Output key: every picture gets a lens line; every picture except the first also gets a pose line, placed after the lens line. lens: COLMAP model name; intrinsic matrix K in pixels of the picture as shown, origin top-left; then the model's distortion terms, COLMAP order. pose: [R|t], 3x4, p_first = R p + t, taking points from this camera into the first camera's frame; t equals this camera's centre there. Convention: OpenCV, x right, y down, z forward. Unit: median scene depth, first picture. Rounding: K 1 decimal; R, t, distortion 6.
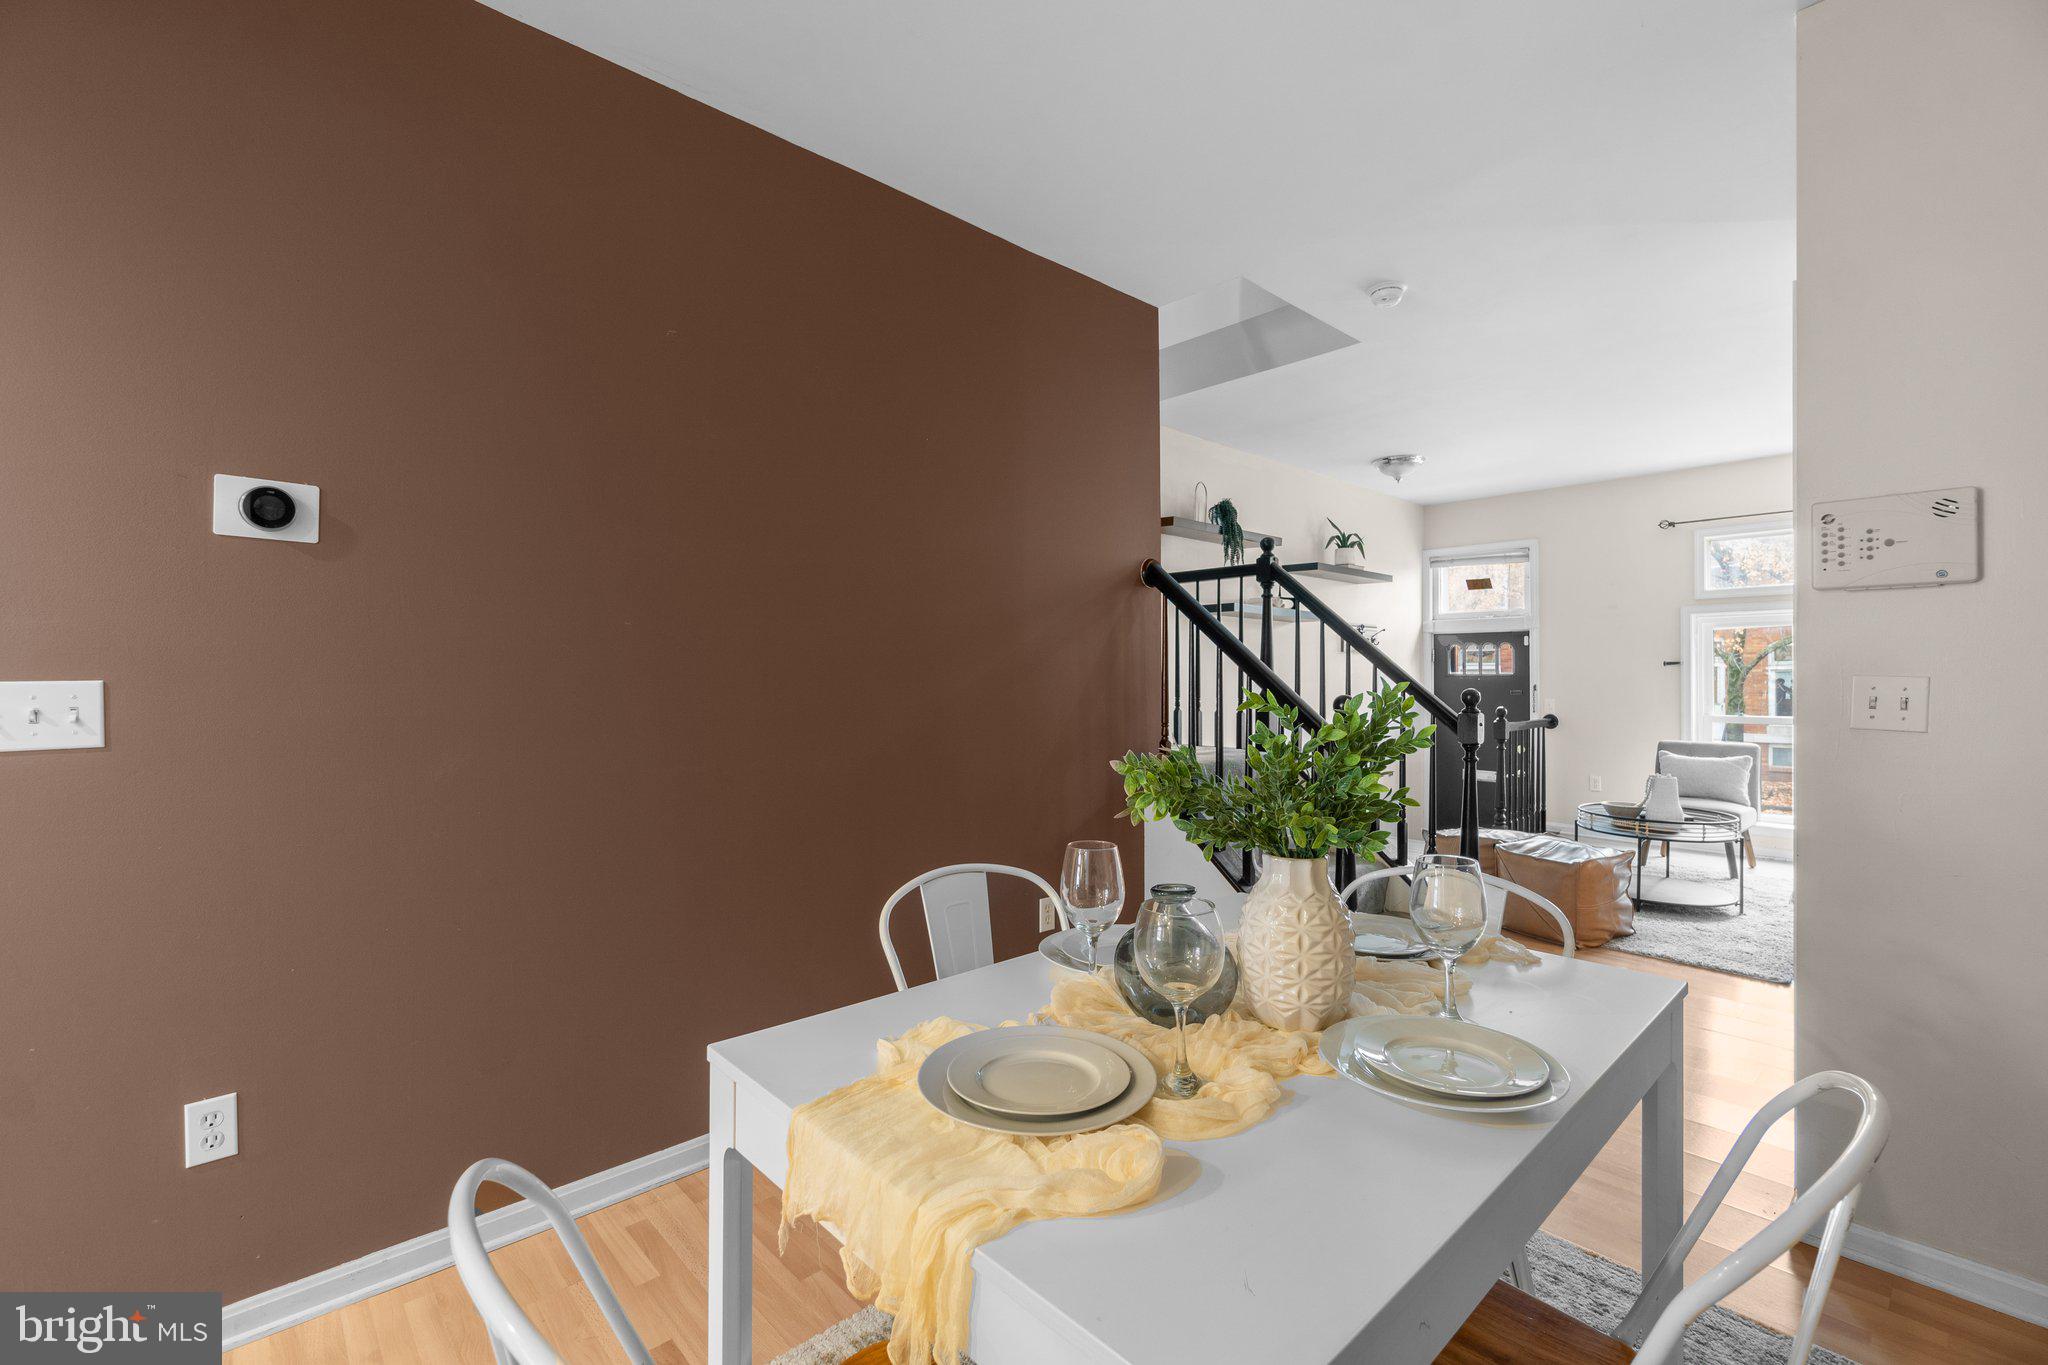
lens RADIAL K [[878.3, 0, 1041.0], [0, 878.3, 688.5], [0, 0, 1]] dist [-0.003805, 0.000648]
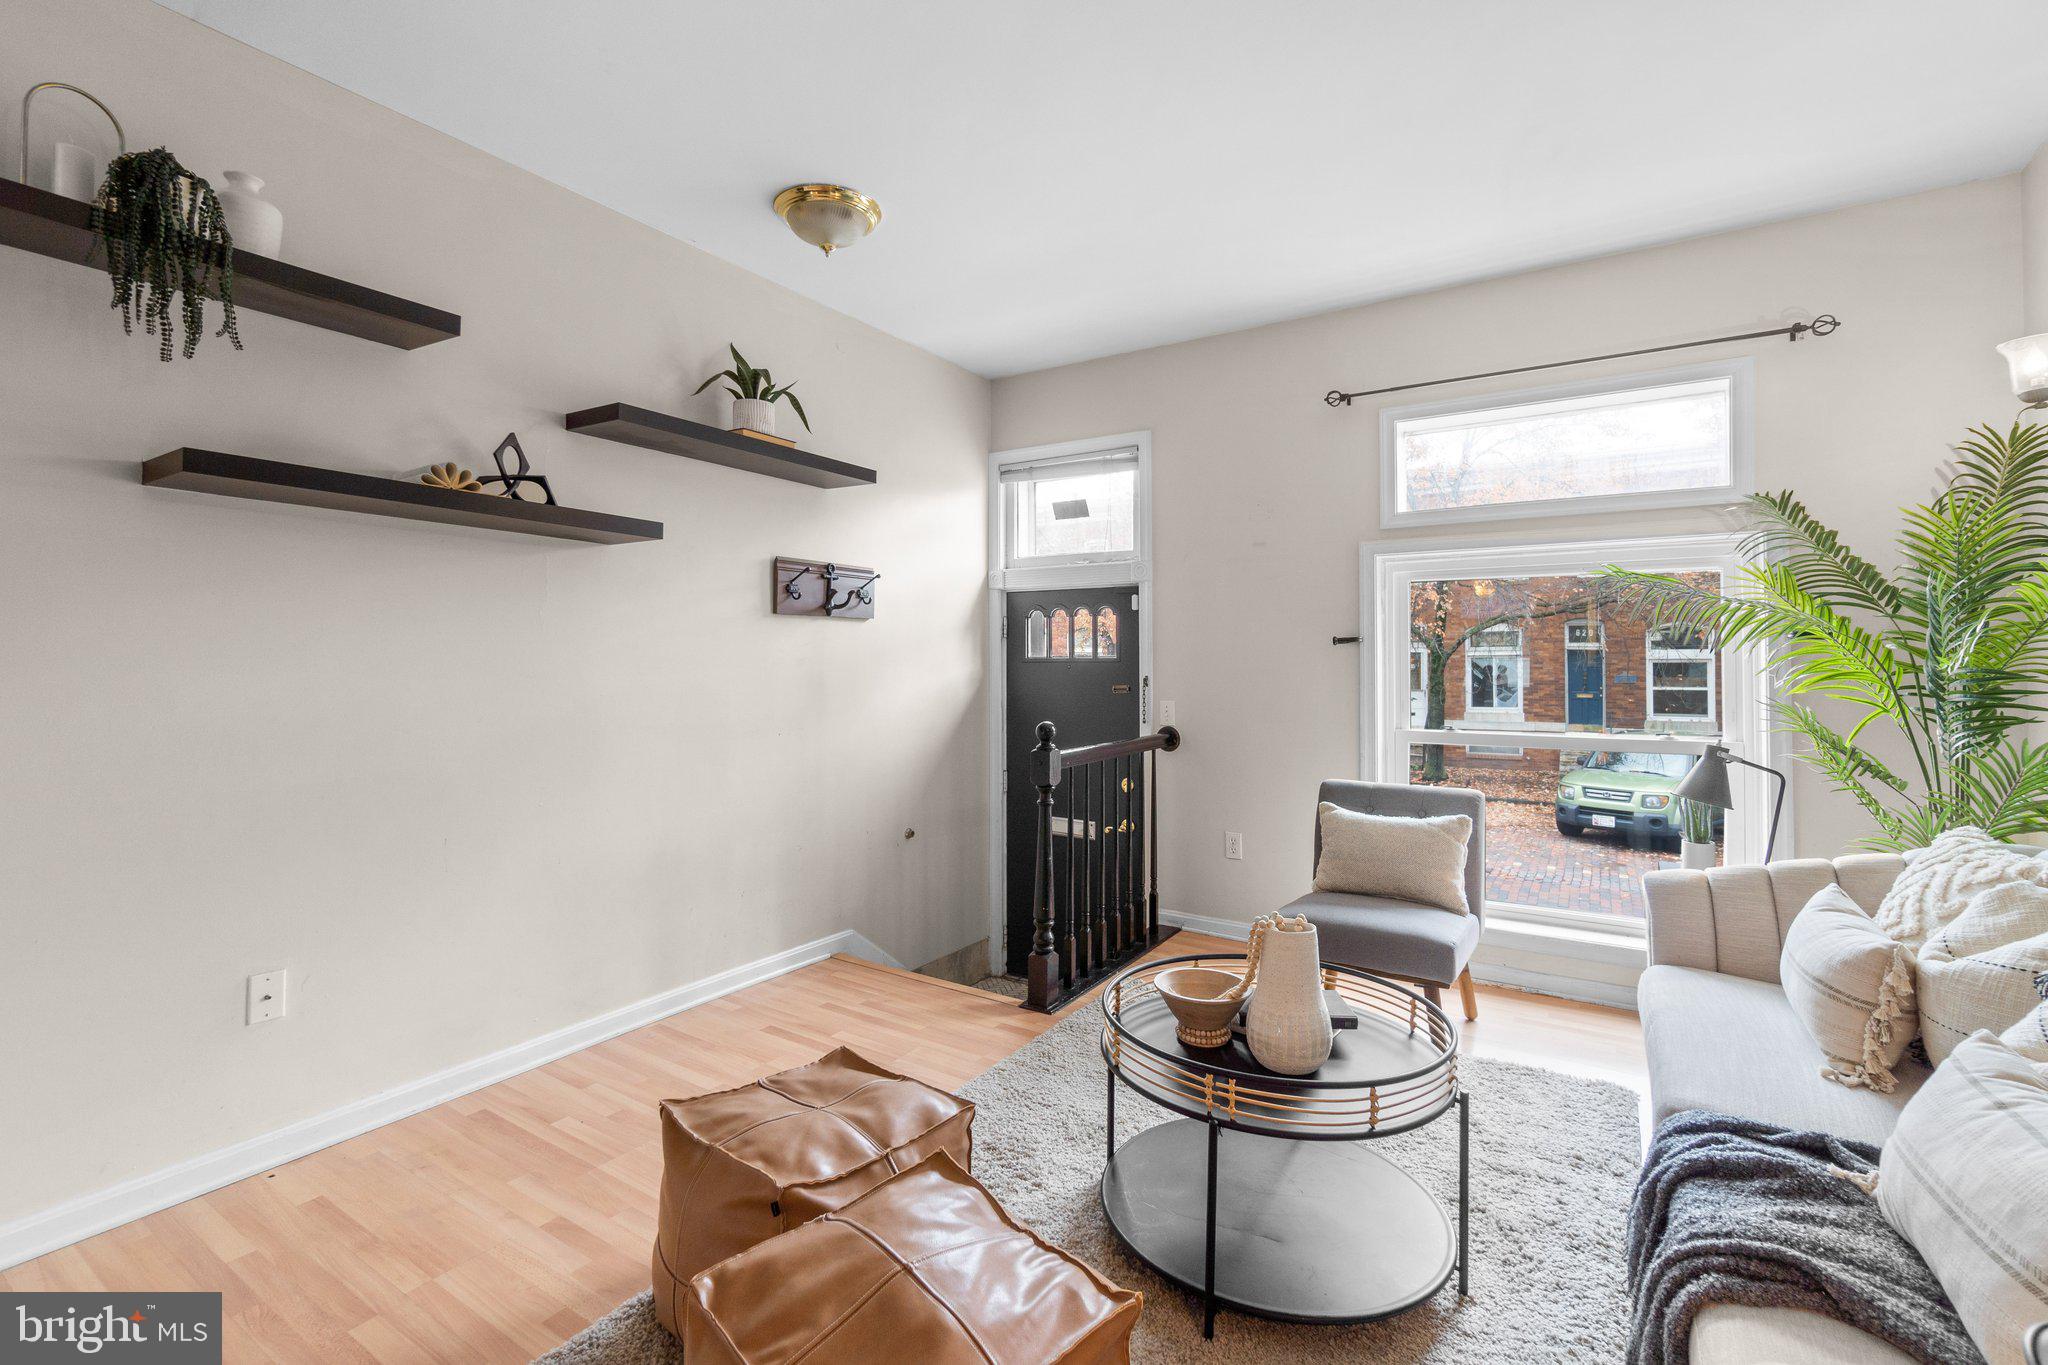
lens RADIAL K [[878.3, 0, 1013.7], [0, 878.3, 667.2], [0, 0, 1]] dist [-0.003805, 0.000648]
pose [[0.975396, 0.003074, 0.220439, 0.343393], [-0.002056, 0.999986, -0.004850, -0.007313], [-0.220450, 0.004278, 0.975389, 0.439842]]
